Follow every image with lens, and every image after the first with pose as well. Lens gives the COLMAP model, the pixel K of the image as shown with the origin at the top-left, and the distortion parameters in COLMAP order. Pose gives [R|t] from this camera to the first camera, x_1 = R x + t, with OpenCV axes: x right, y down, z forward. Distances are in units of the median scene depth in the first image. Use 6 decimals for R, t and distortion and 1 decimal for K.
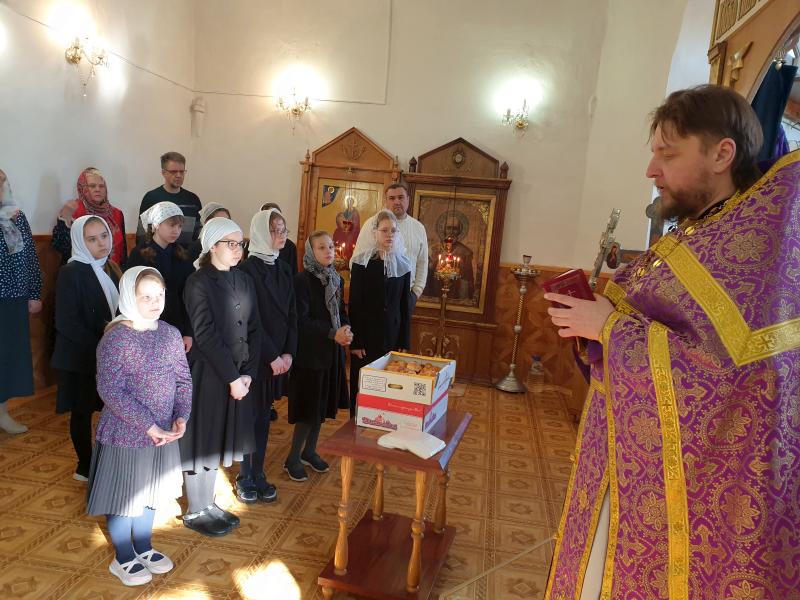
lens RADIAL K [[614.1, 0, 400.0], [0, 614.1, 300.0], [0, 0, 1]] dist [0.097855, -0.220211]
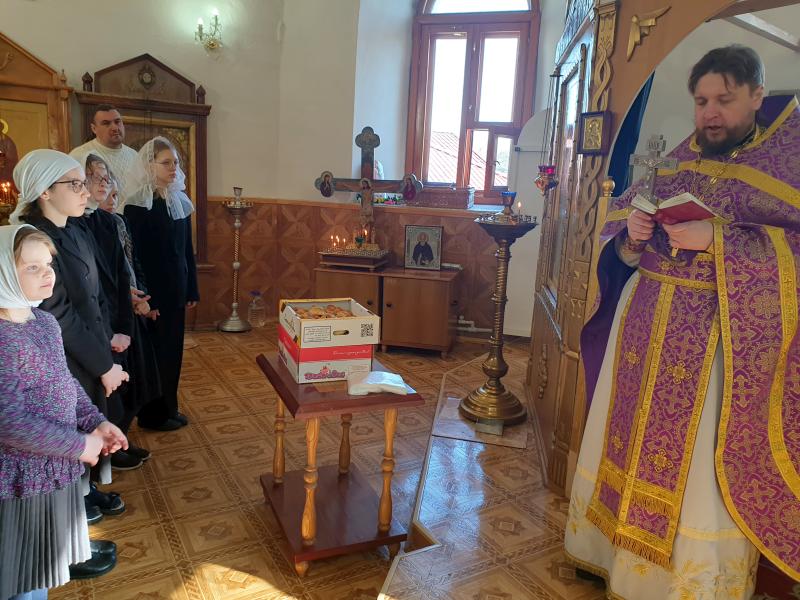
lens RADIAL K [[612.9, 0, 400.0], [0, 612.9, 300.0], [0, 0, 1]] dist [-0.019352, 0.005449]
pose [[0.759251, -0.161266, 0.630500, -0.226832], [0.090709, 0.985578, 0.142853, -0.013279], [-0.644445, -0.051269, 0.762930, 0.108717]]
